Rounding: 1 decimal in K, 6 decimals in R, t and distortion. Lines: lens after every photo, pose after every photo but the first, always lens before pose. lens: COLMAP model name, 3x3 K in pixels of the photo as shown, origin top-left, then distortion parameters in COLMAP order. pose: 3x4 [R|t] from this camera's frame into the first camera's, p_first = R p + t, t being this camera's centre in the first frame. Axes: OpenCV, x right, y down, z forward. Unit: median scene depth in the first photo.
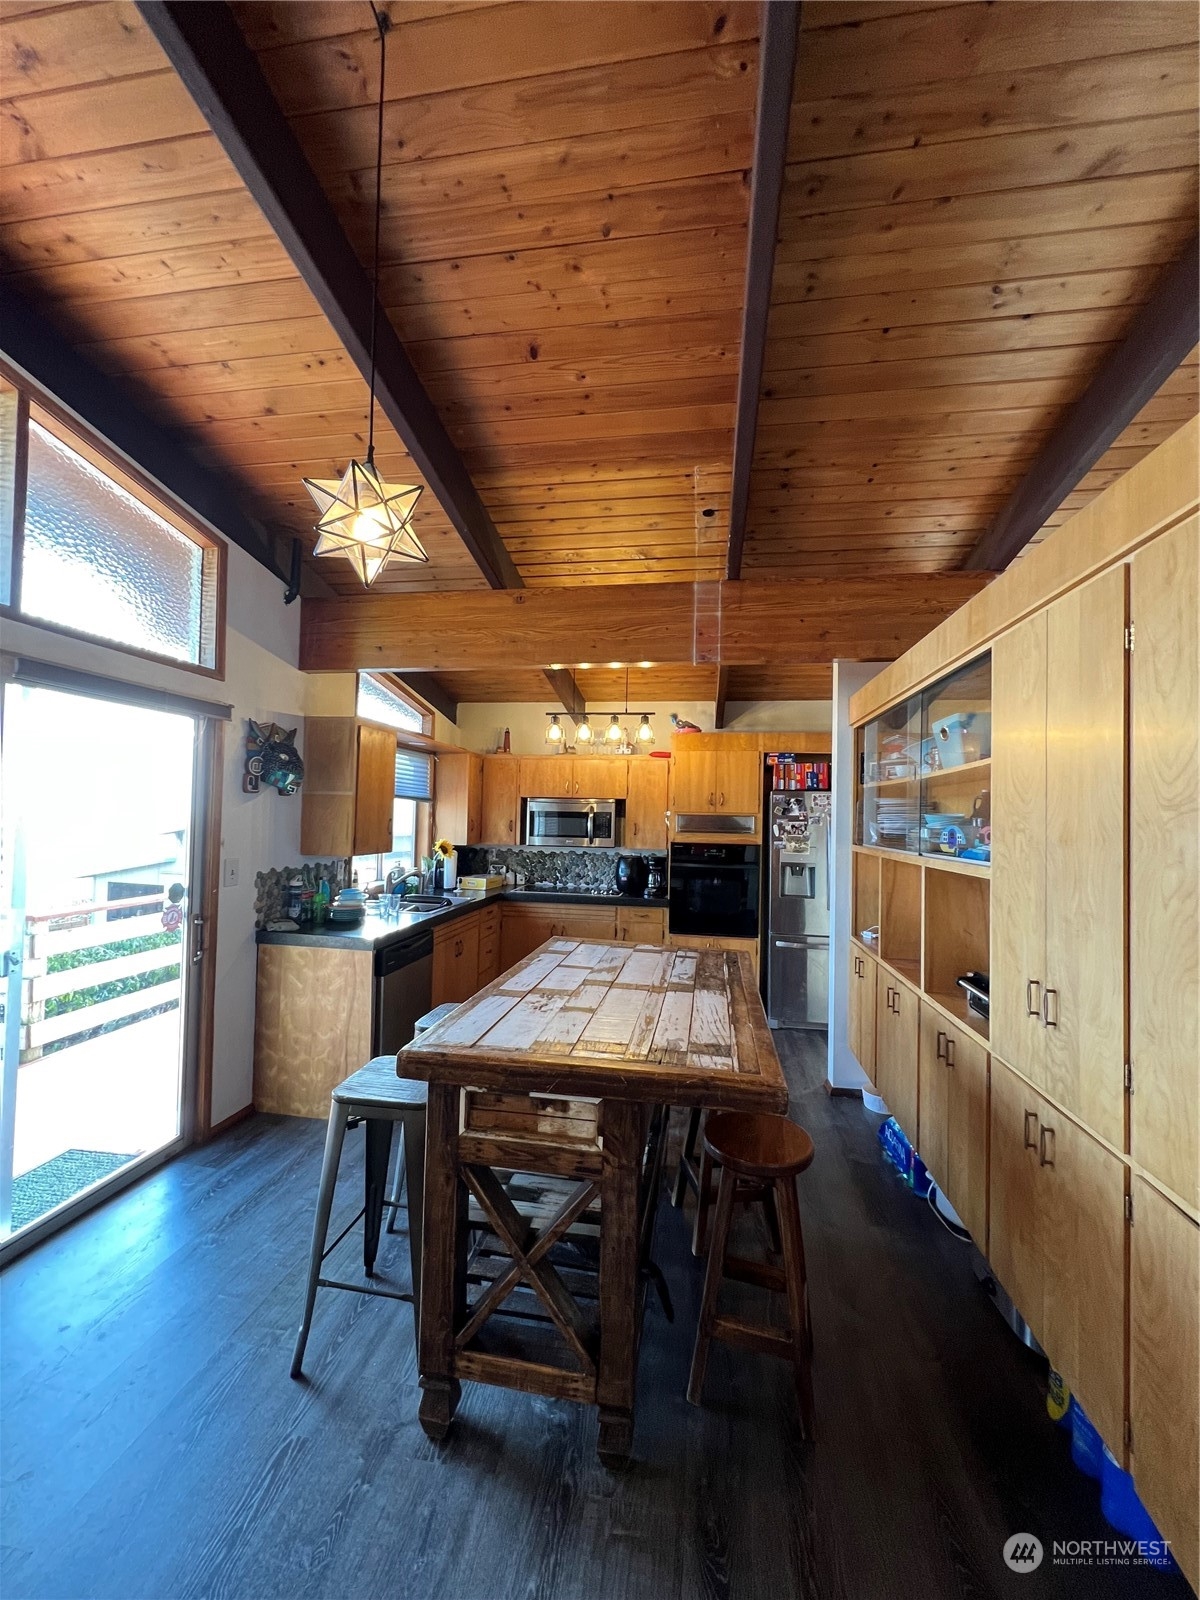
lens RADIAL K [[640.7, 0, 600.6], [0, 640.7, 801.8], [0, 0, 1]] dist [0.000791, 0.000015]
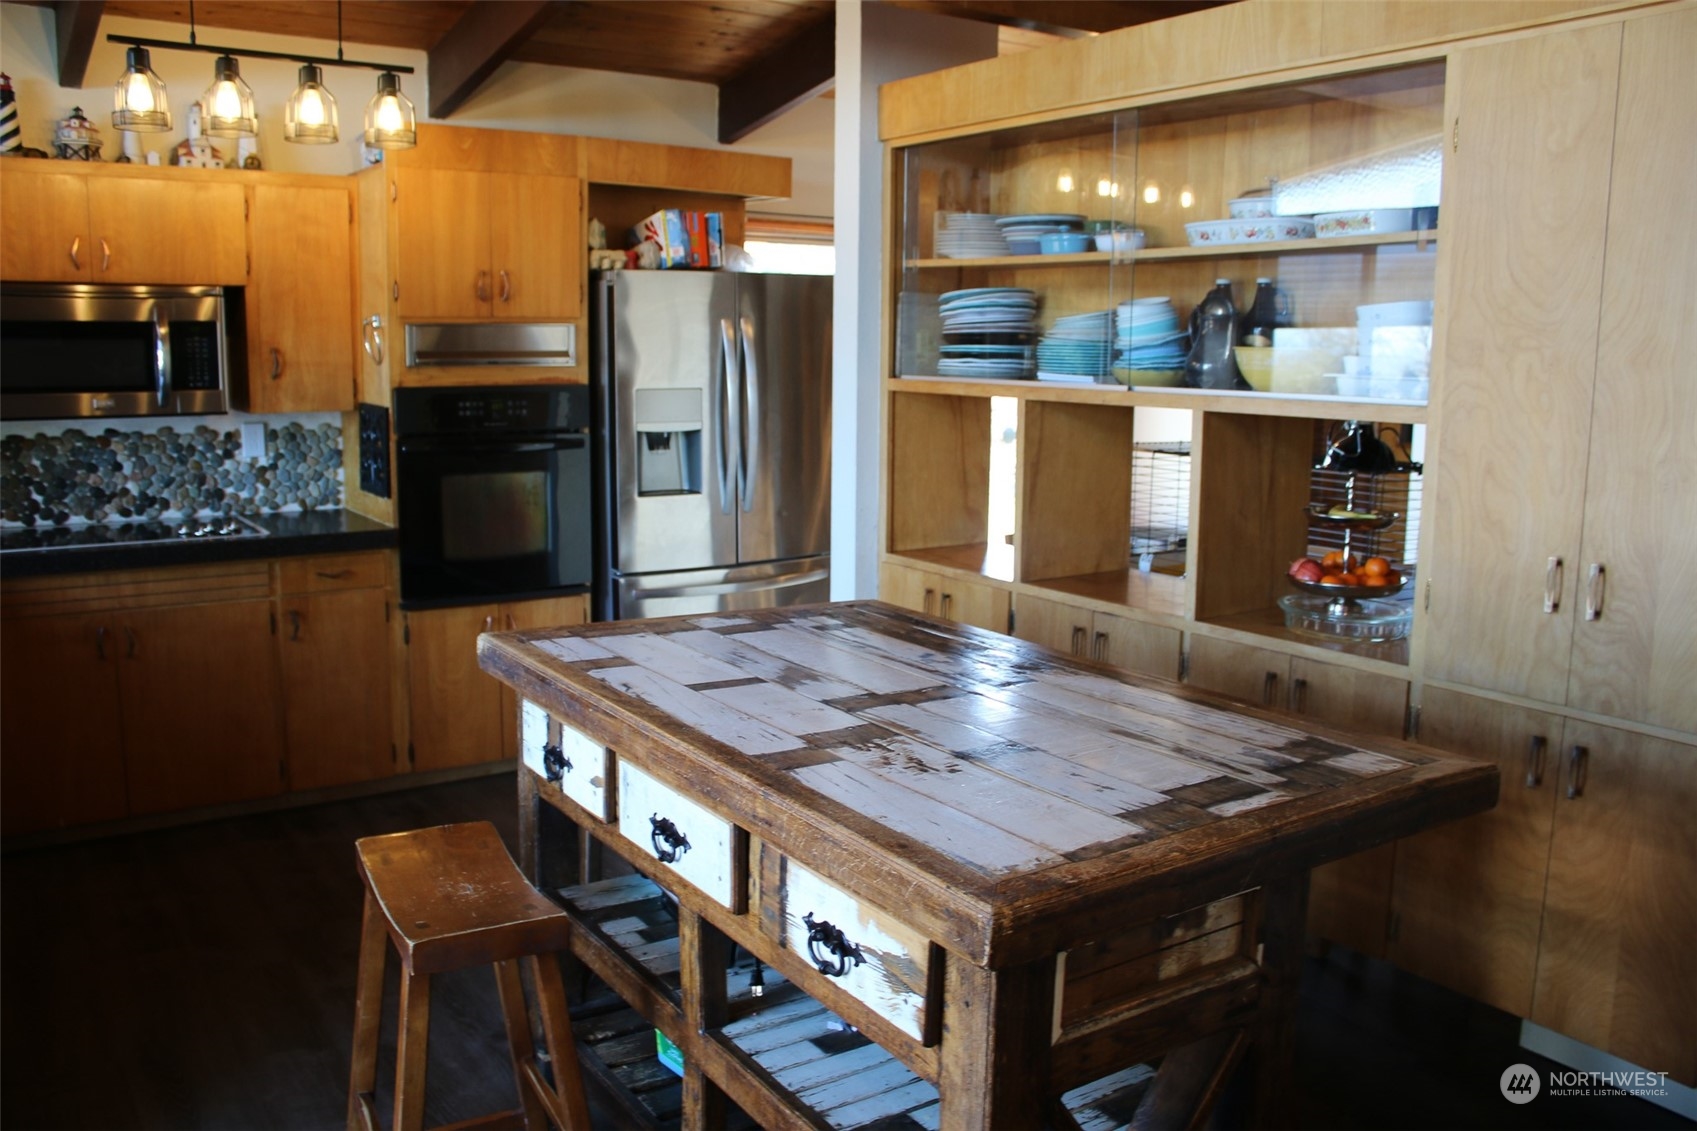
lens RADIAL K [[1397.1, 0, 848.5], [0, 1397.1, 565.0], [0, 0, 1]] dist [-0.092513, -0.003212]
pose [[0.723346, -0.126158, 0.678863, -0.705450], [-0.008302, 0.981507, 0.191247, 0.000044], [-0.690436, -0.143973, 0.708922, 0.341316]]
